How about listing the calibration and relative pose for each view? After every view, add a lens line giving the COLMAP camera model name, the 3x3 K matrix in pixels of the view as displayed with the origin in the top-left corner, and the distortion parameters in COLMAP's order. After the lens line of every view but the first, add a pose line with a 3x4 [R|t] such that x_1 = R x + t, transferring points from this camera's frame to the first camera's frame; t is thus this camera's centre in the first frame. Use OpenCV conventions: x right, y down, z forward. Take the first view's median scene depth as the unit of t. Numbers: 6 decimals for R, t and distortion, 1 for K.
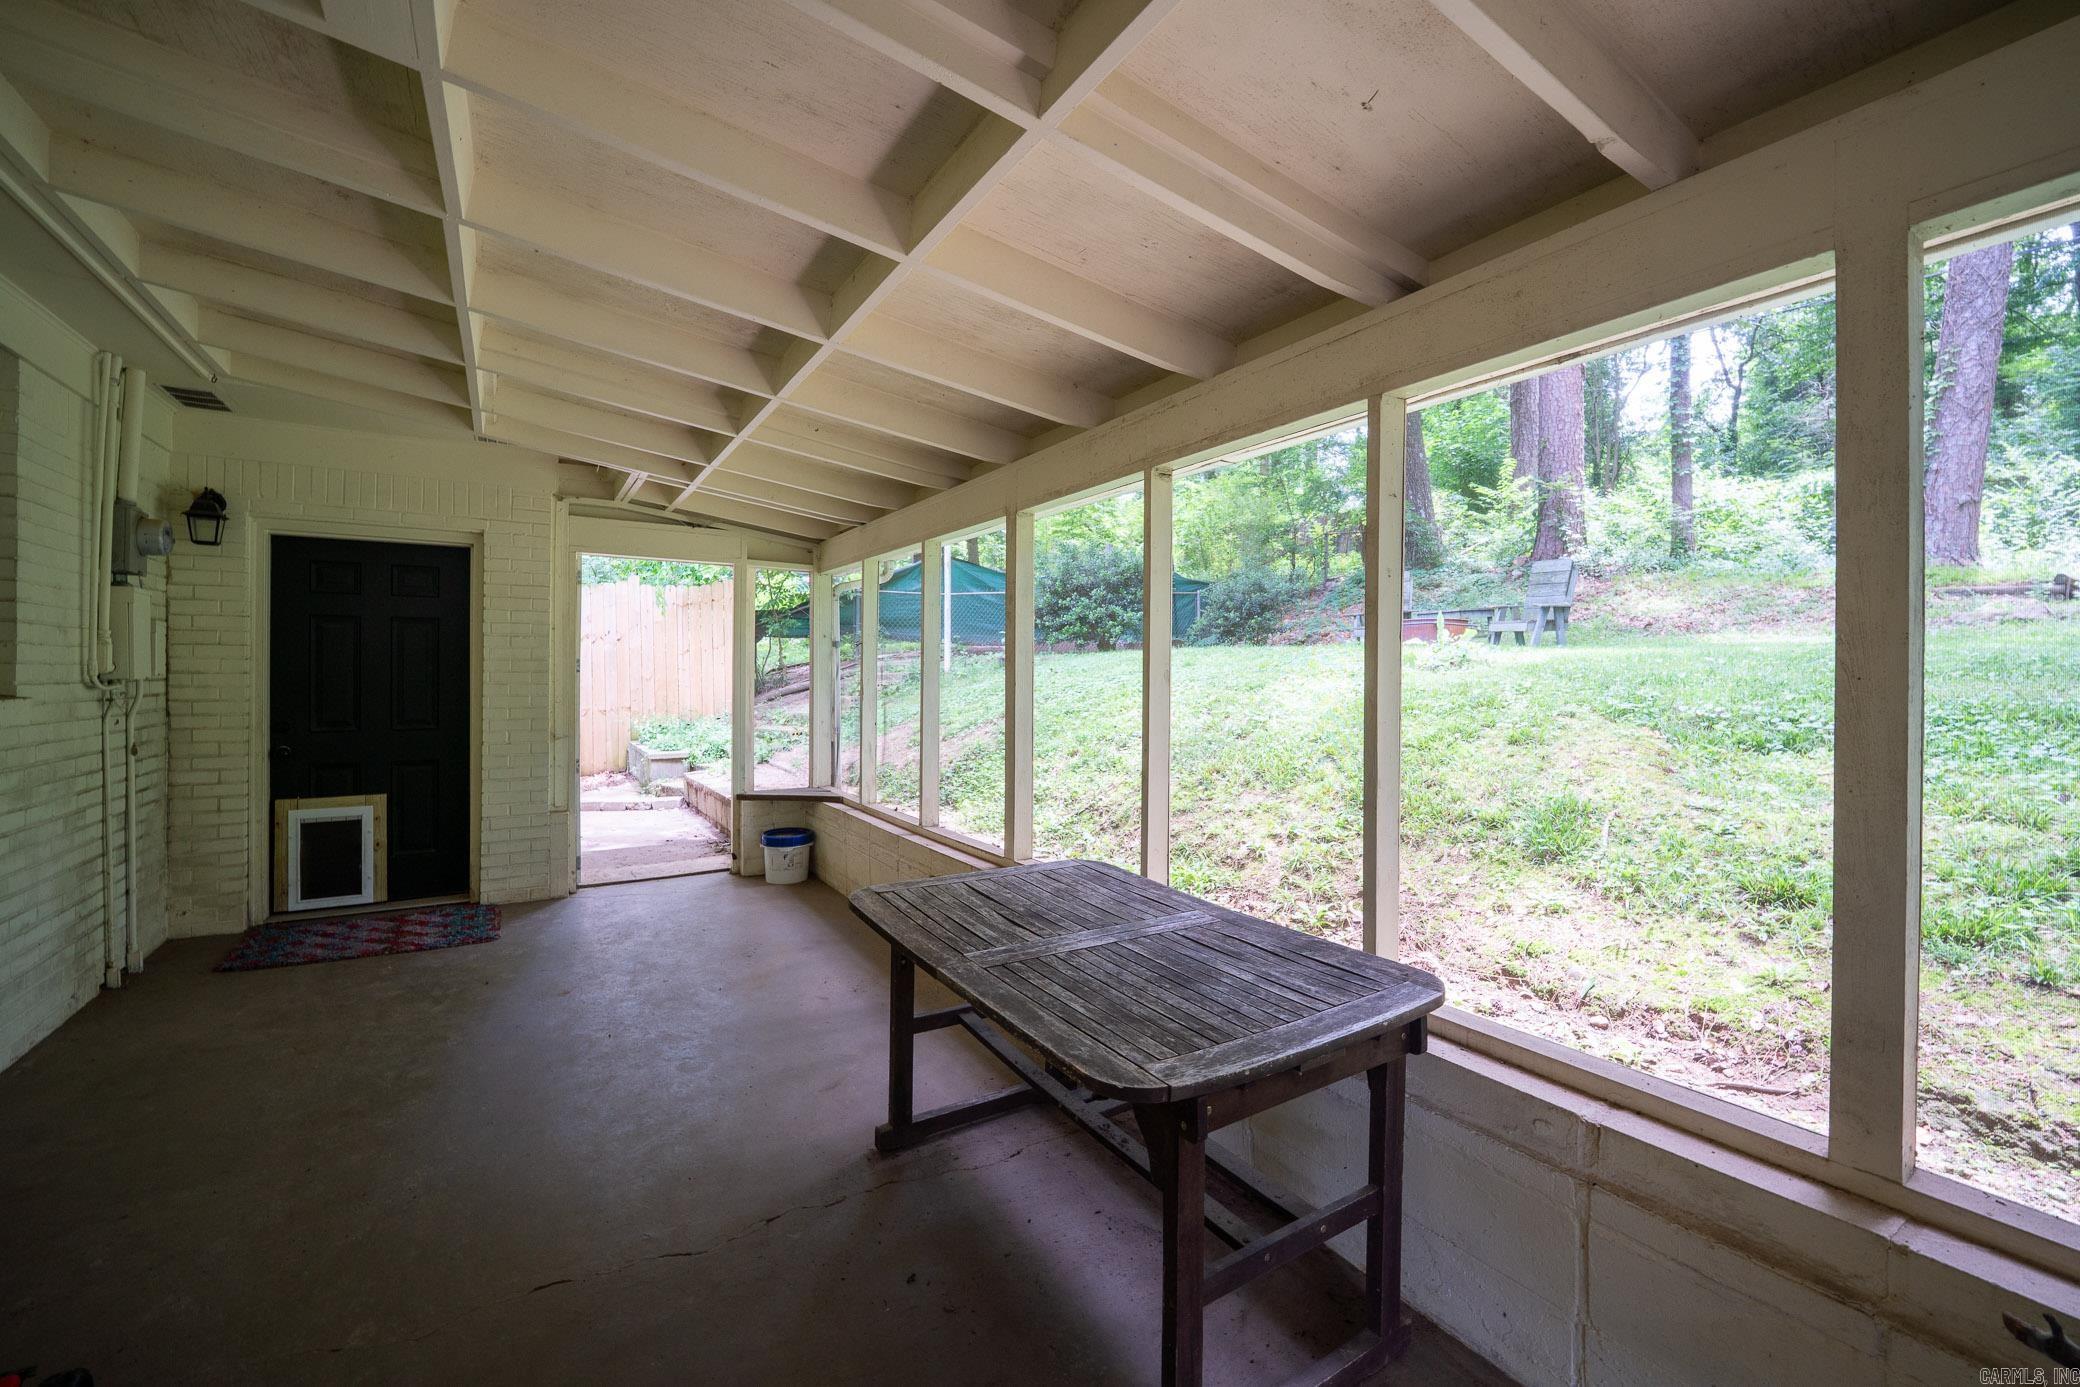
lens RADIAL K [[855.1, 0, 1039.1], [0, 855.1, 681.8], [0, 0, 1]] dist [-0.007481, -0.000282]
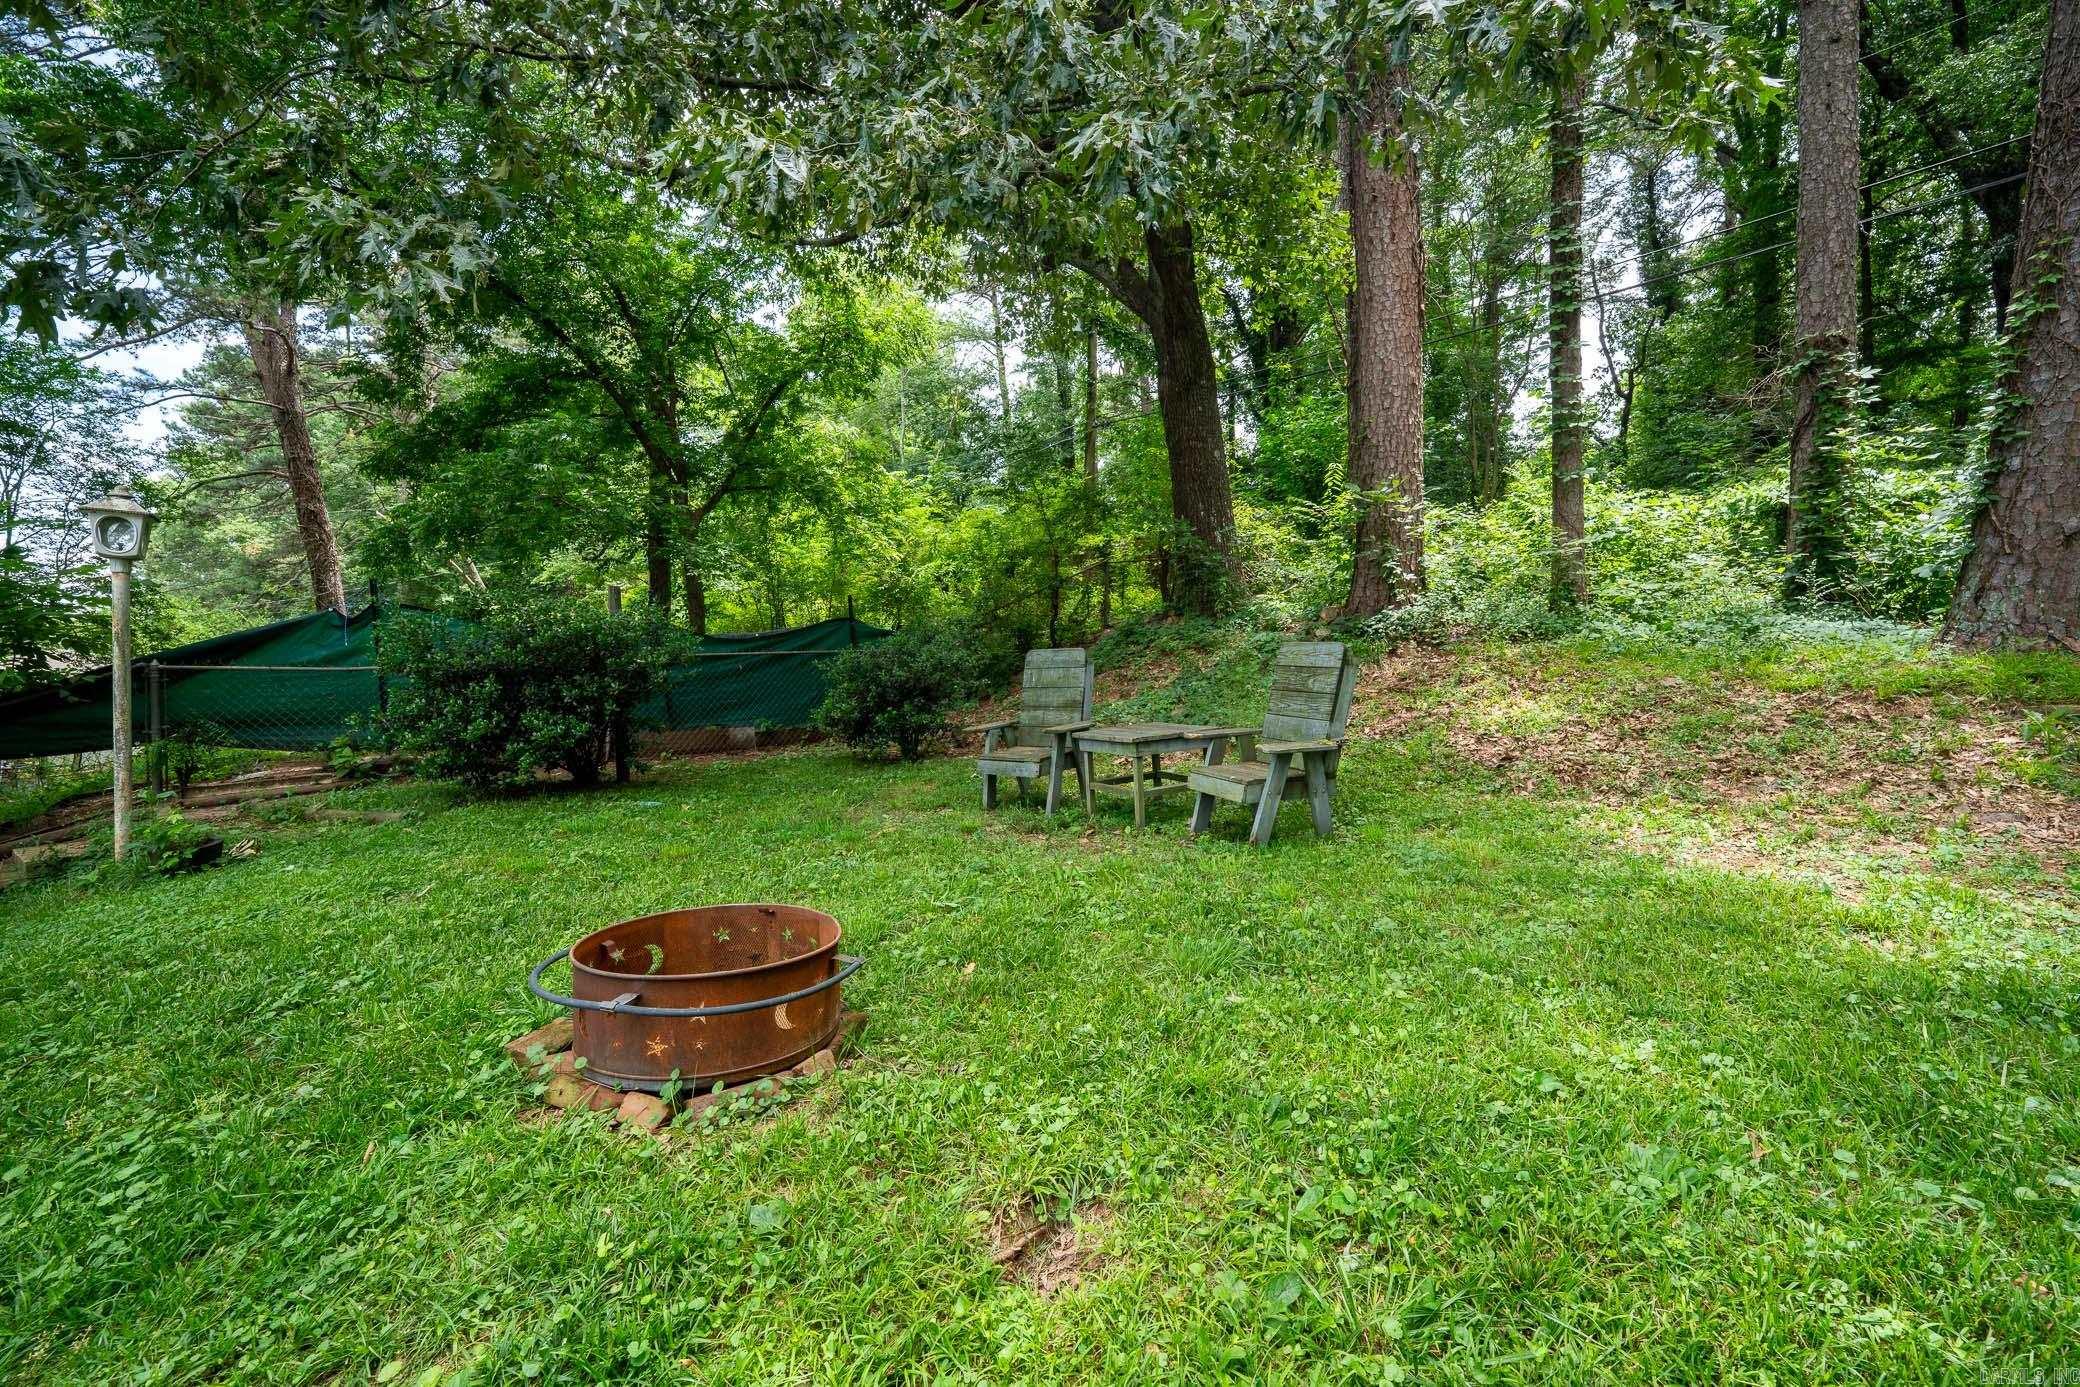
lens RADIAL K [[844.7, 0, 1040.0], [0, 844.7, 693.5], [0, 0, 1]] dist [-0.002257, -0.000545]
pose [[0.996305, -0.003570, 0.085817, 0.298057], [0.003584, 0.999994, -0.000003, -0.083498], [-0.085817, 0.000310, 0.996311, 0.392073]]
